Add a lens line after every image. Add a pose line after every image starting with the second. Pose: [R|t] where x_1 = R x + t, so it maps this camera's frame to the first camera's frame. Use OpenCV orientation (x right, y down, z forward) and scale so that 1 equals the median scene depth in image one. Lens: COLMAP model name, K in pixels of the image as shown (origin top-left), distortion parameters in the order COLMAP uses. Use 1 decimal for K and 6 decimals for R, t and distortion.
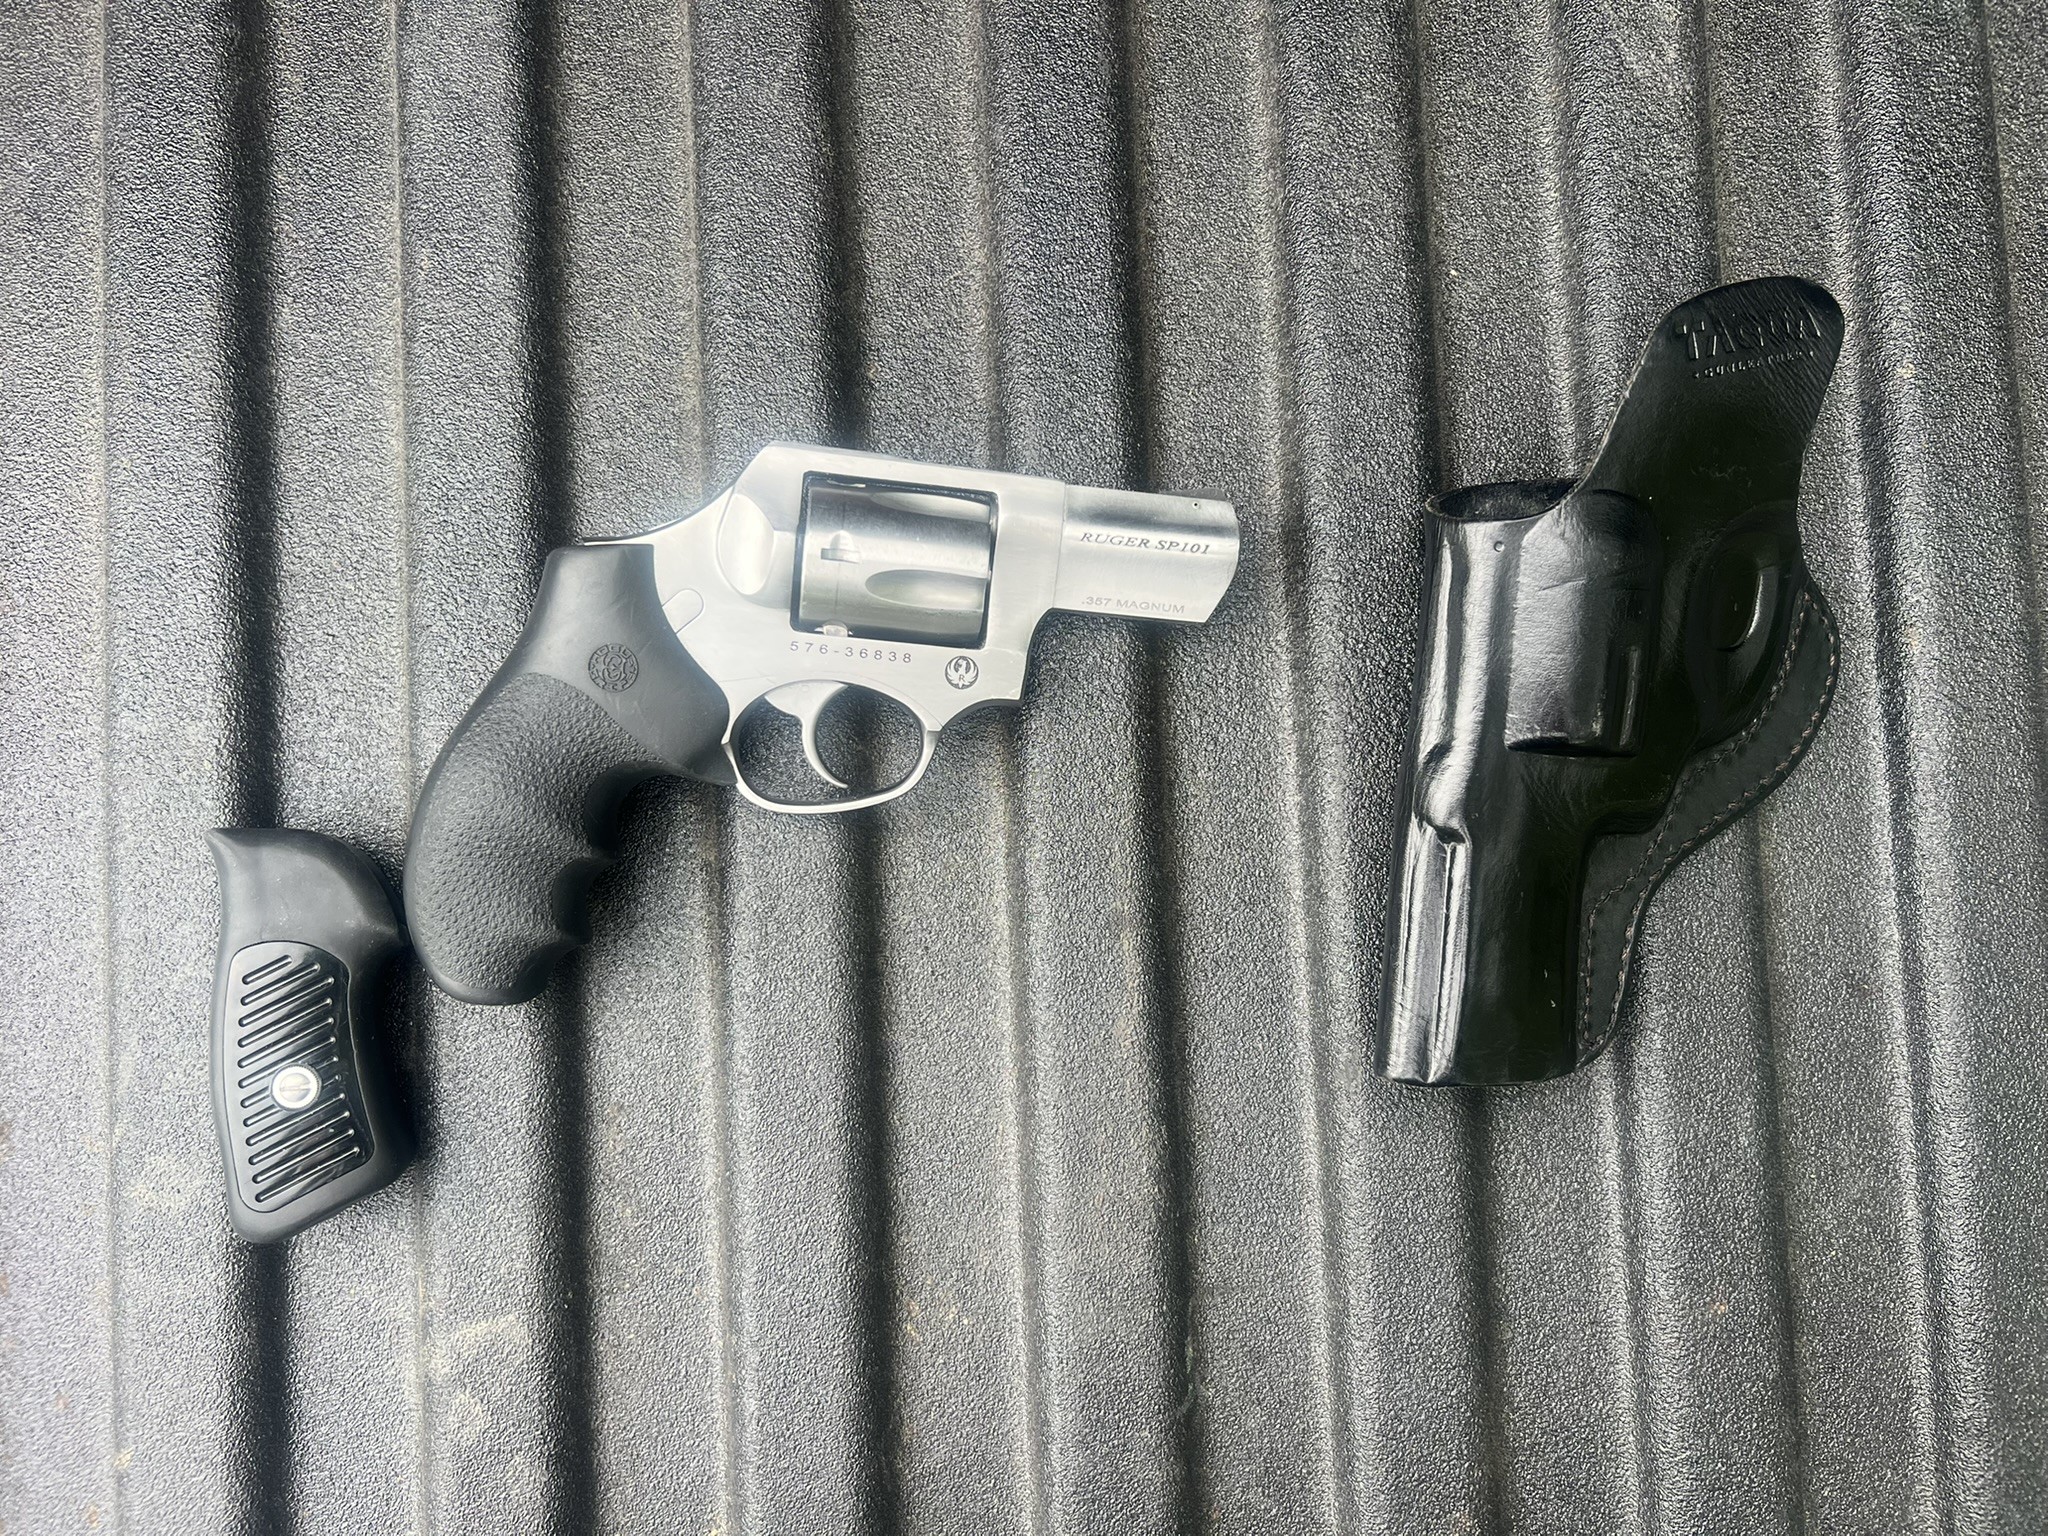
lens RADIAL K [[1591.3, 0, 1017.1], [0, 1591.3, 762.5], [0, 0, 1]] dist [0.015408, -0.029871]
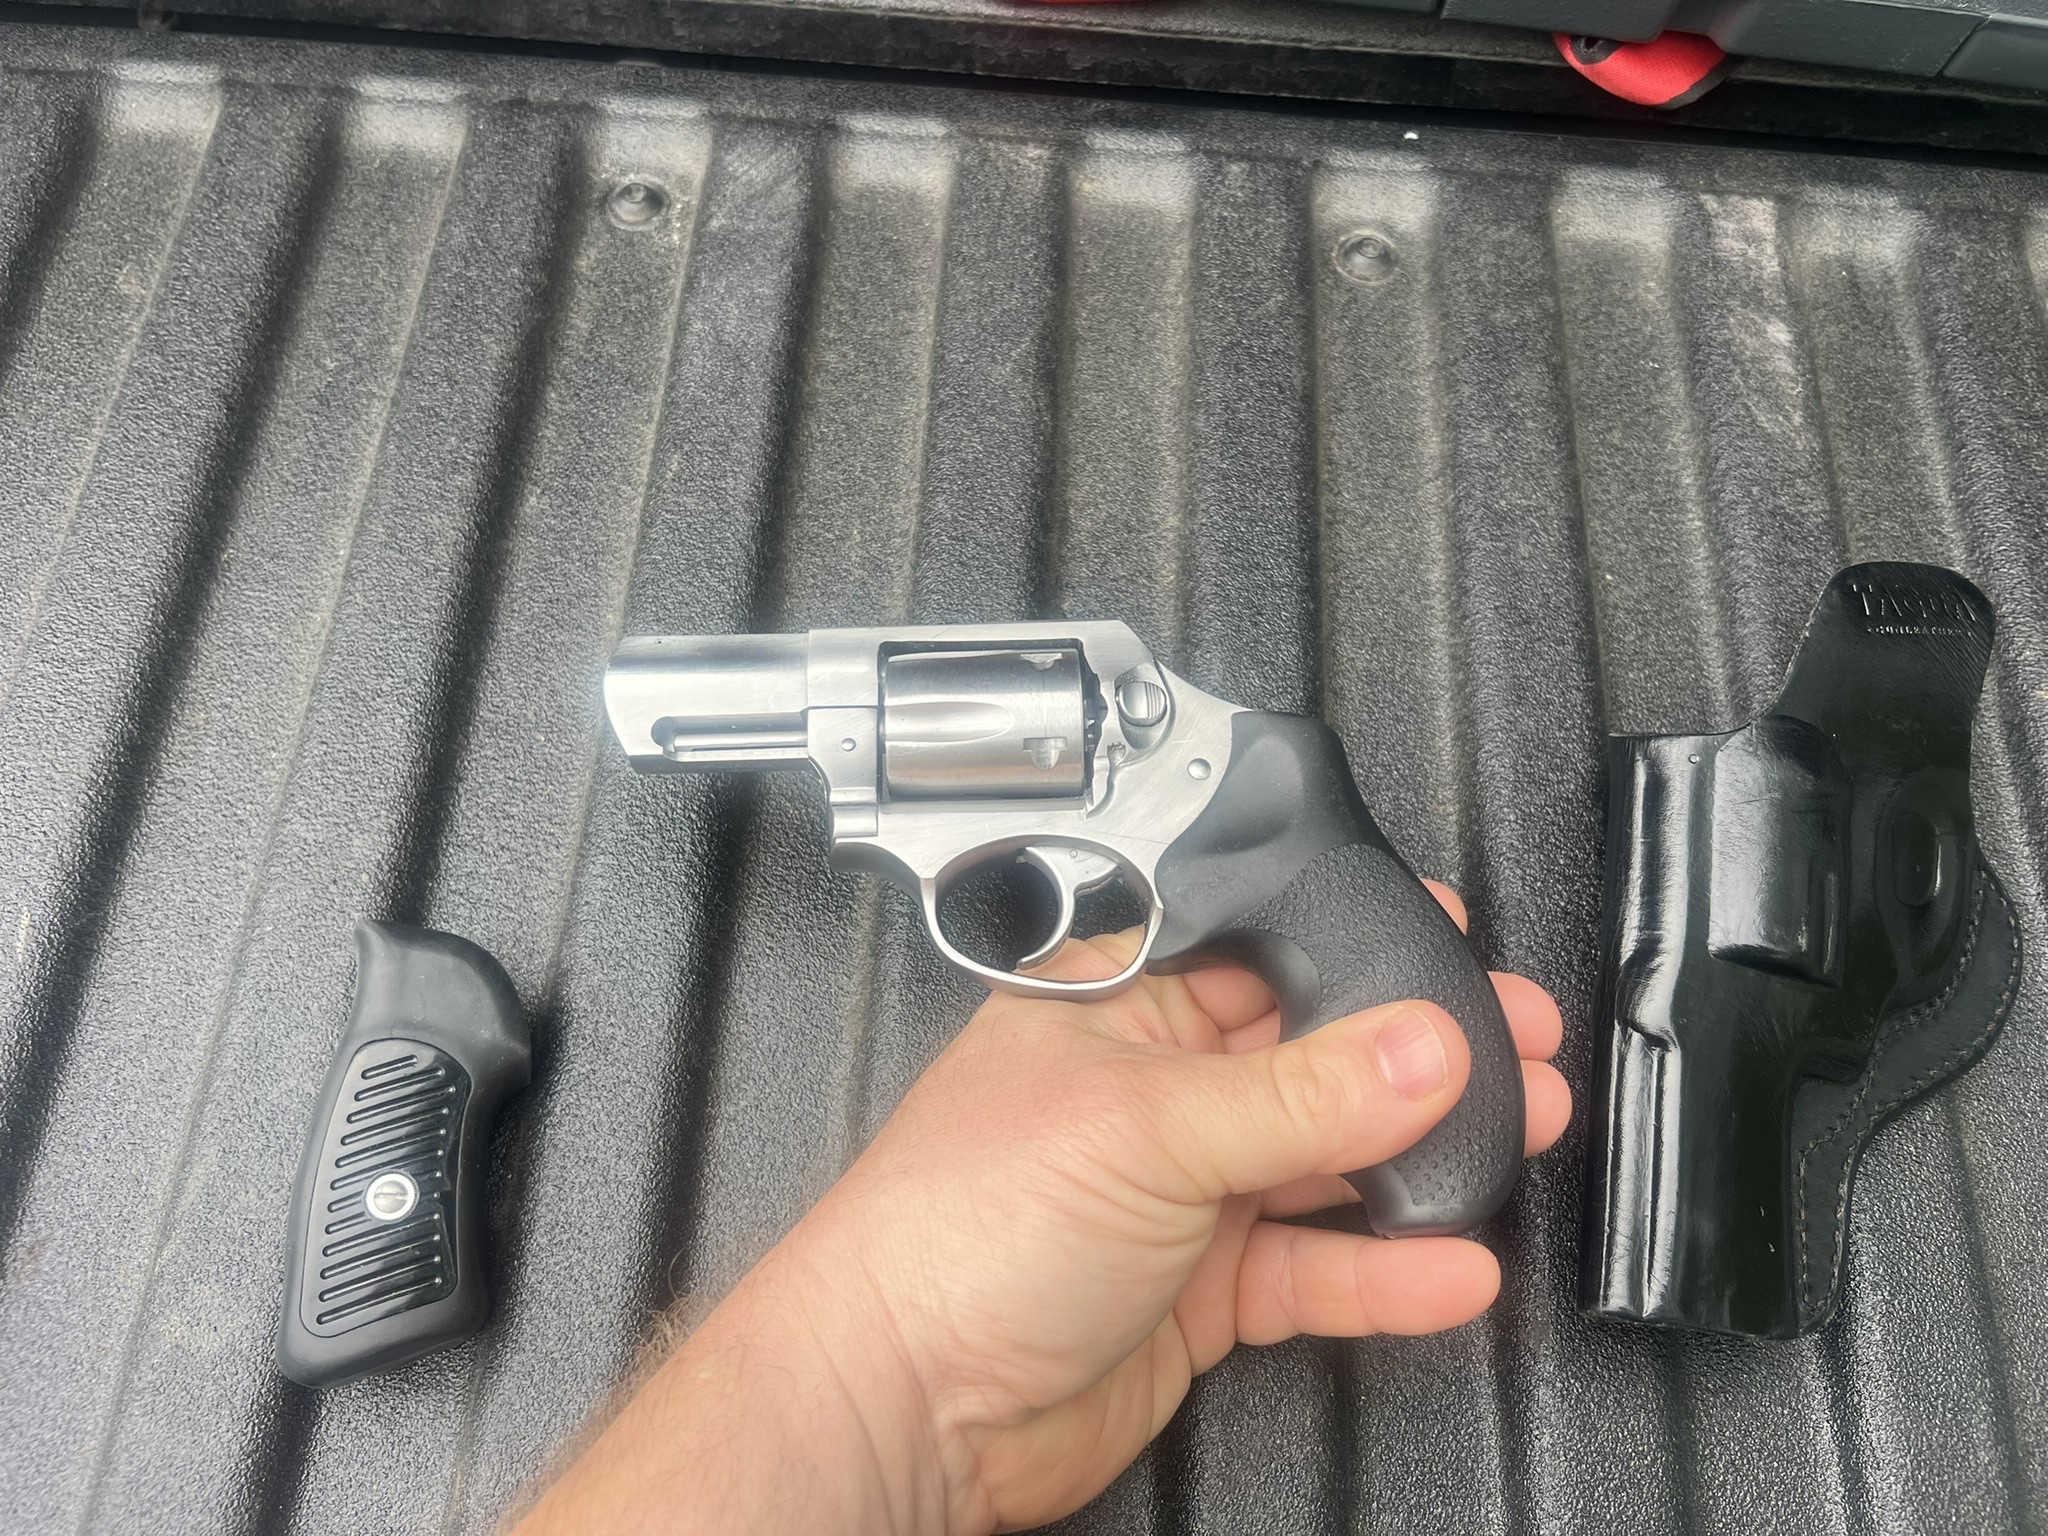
lens RADIAL K [[1582.4, 0, 1023.4], [0, 1582.4, 729.4], [0, 0, 1]] dist [0.020303, -0.036905]
pose [[0.994628, 0.102772, -0.012369, -0.101864], [-0.100062, 0.923975, -0.369130, 0.234853], [-0.026507, 0.368385, 0.929295, 0.049182]]
